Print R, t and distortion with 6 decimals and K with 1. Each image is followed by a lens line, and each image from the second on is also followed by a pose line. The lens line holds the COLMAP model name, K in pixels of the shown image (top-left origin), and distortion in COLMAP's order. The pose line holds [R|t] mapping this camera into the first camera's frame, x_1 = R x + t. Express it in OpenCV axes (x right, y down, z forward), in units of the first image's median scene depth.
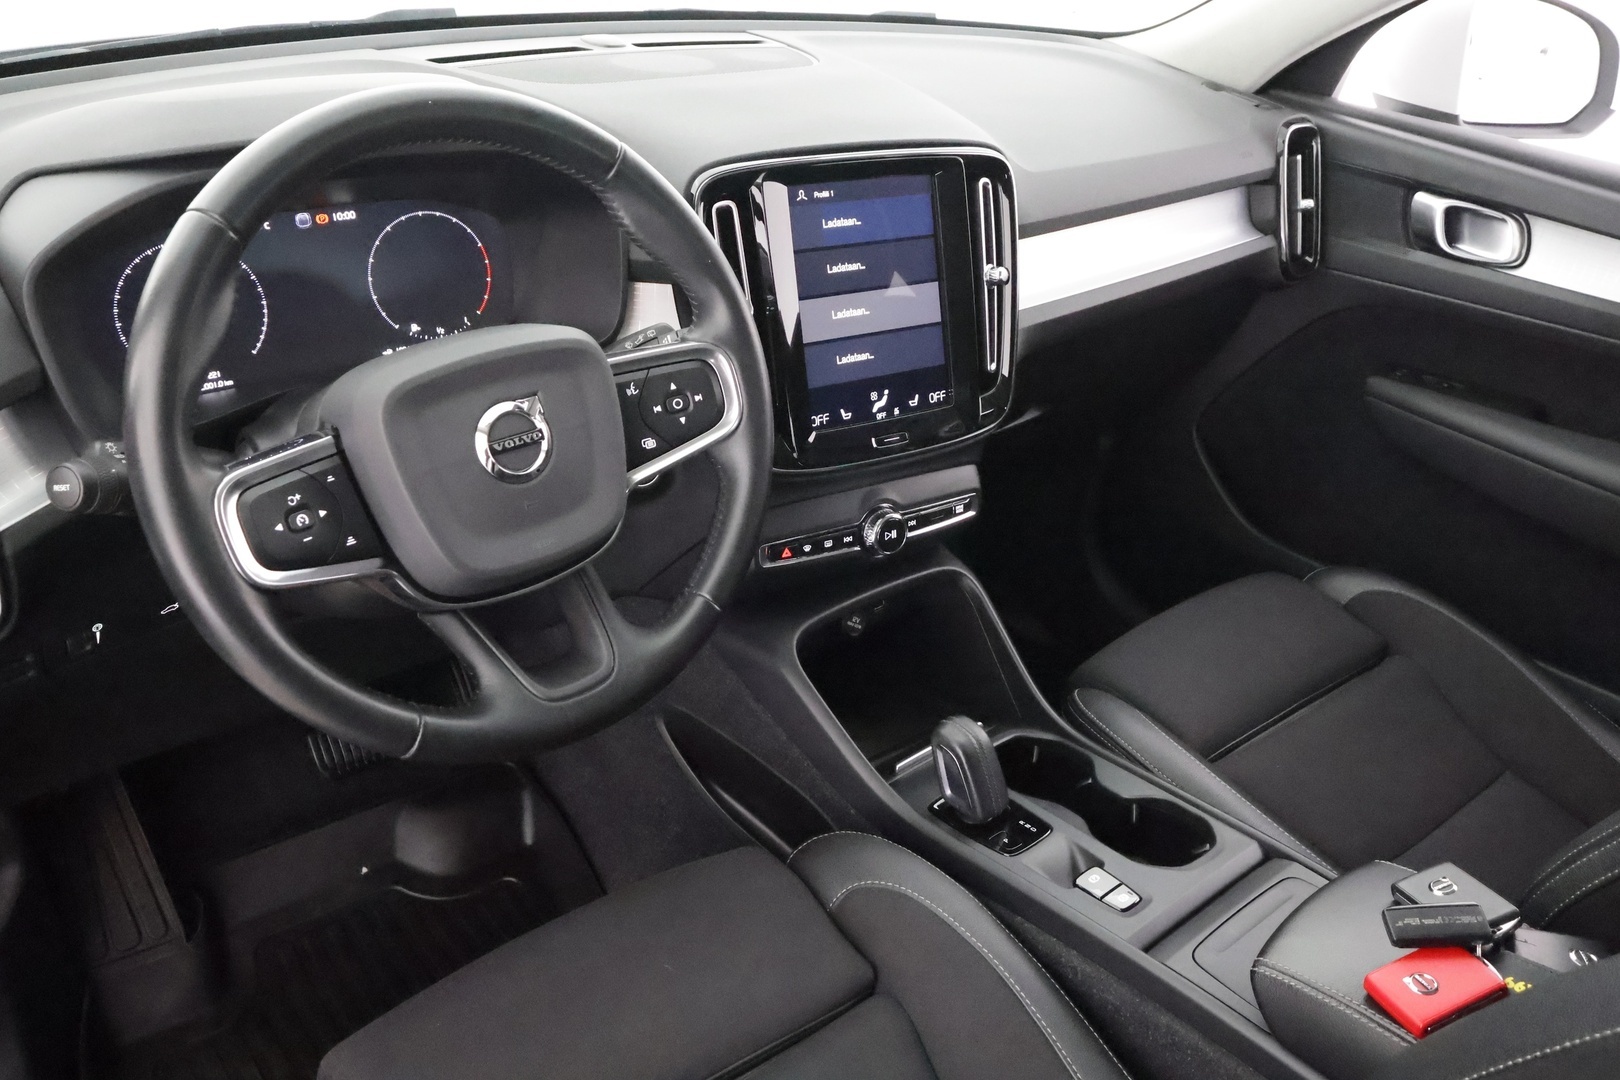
lens RADIAL K [[1295.9, 0, 821.4], [0, 1295.9, 536.4], [0, 0, 1]] dist [0.004452, -0.010164]
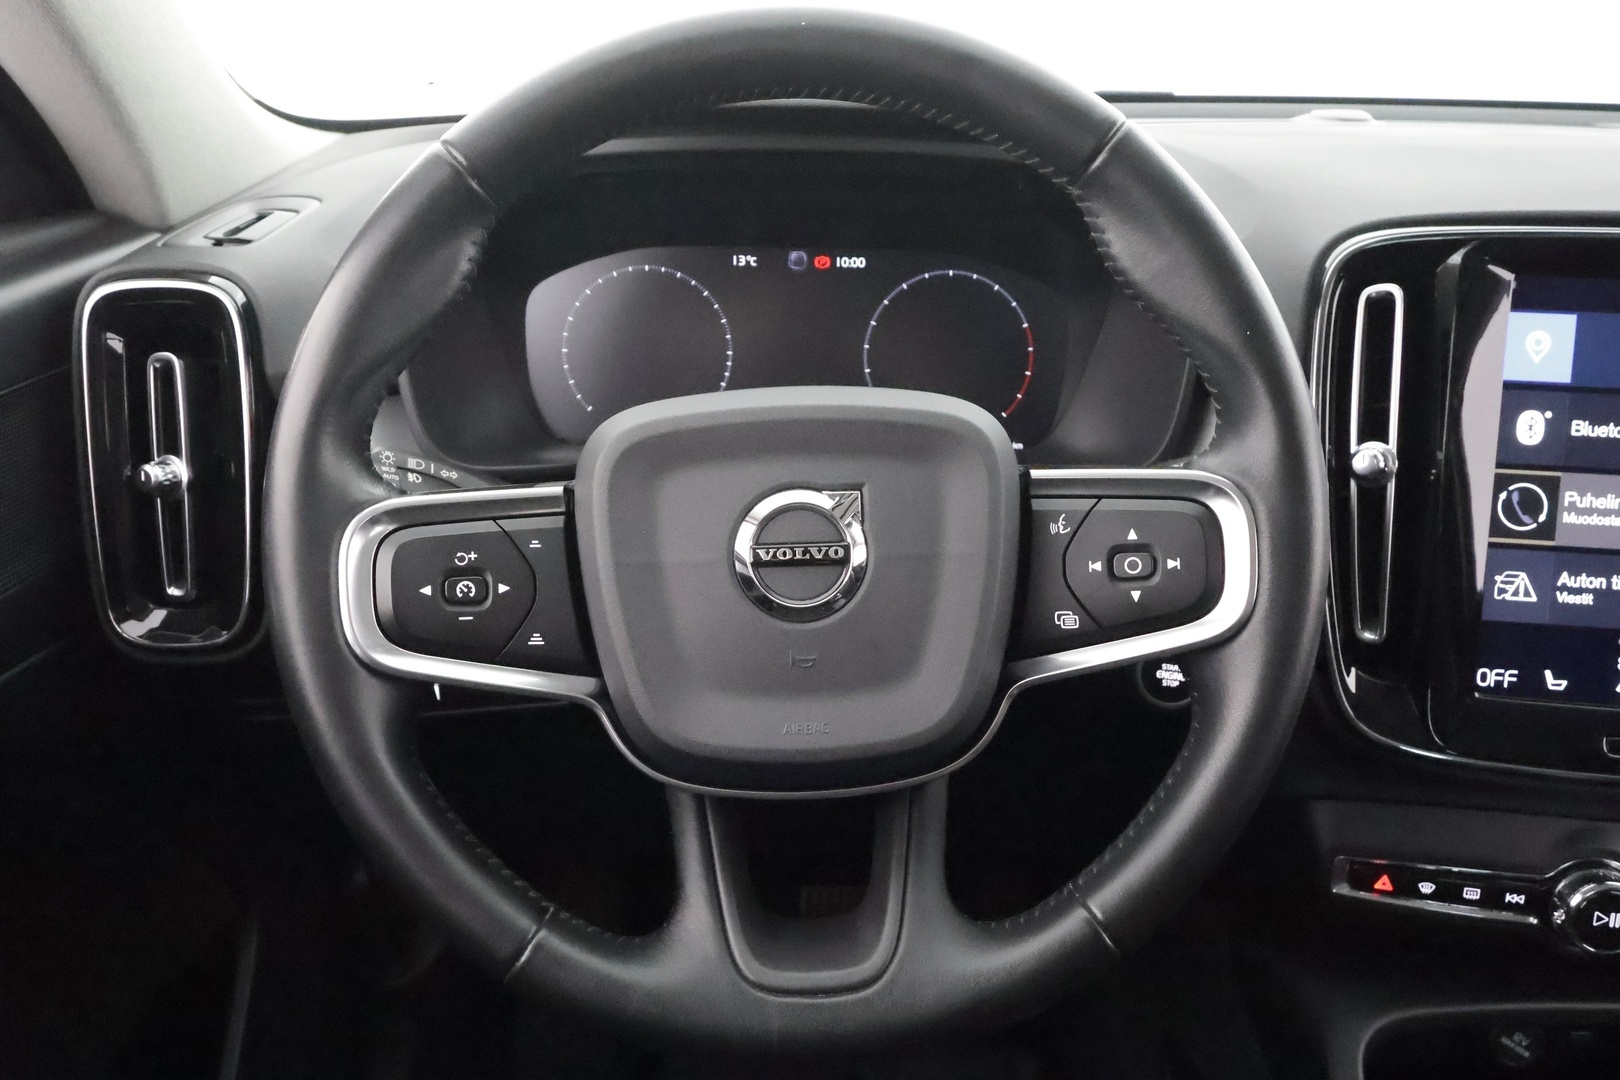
lens RADIAL K [[1236.1, 0, 809.0], [0, 1236.1, 537.7], [0, 0, 1]] dist [0.005823, 0.002686]
pose [[0.767586, 0.187572, -0.612885, 0.086875], [-0.277808, 0.959095, -0.054403, -0.034121], [0.577610, 0.212023, 0.788297, 0.369048]]
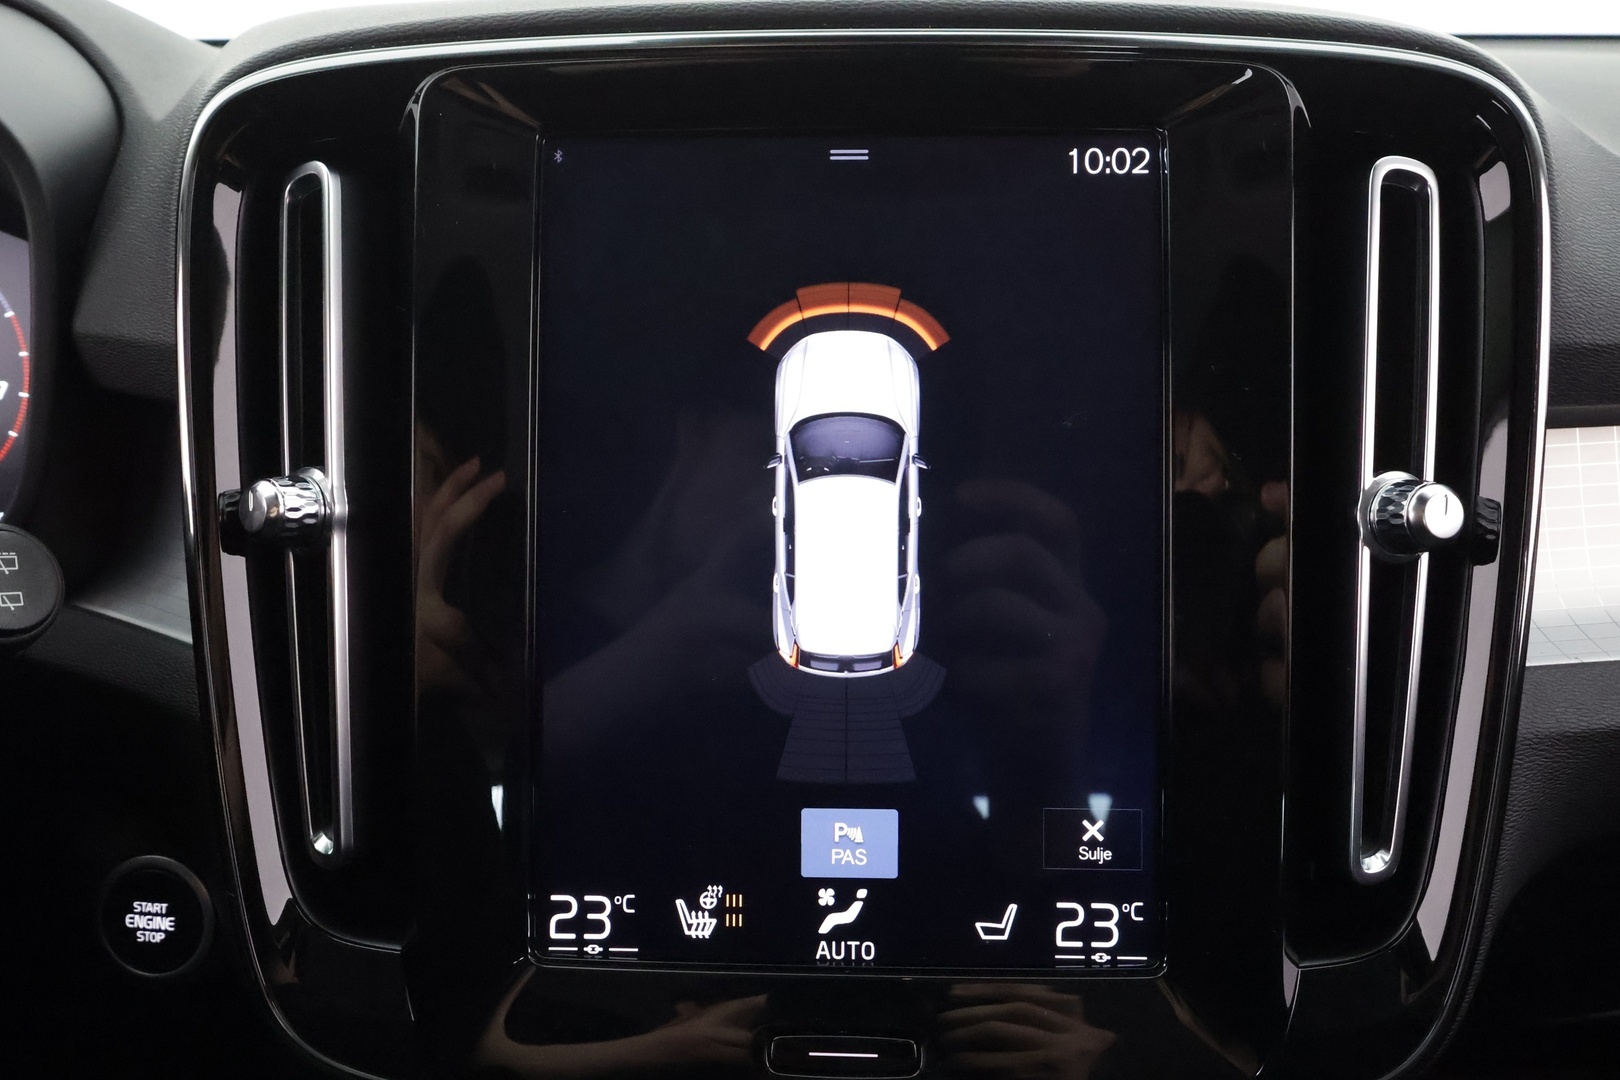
lens RADIAL K [[1236.1, 0, 812.7], [0, 1236.1, 546.3], [0, 0, 1]] dist [0.005823, 0.002686]
pose [[0.816187, 0.099344, -0.569183, 0.183017], [-0.222291, 0.963275, -0.150629, -0.135597], [0.533315, 0.249466, 0.808296, 0.760514]]
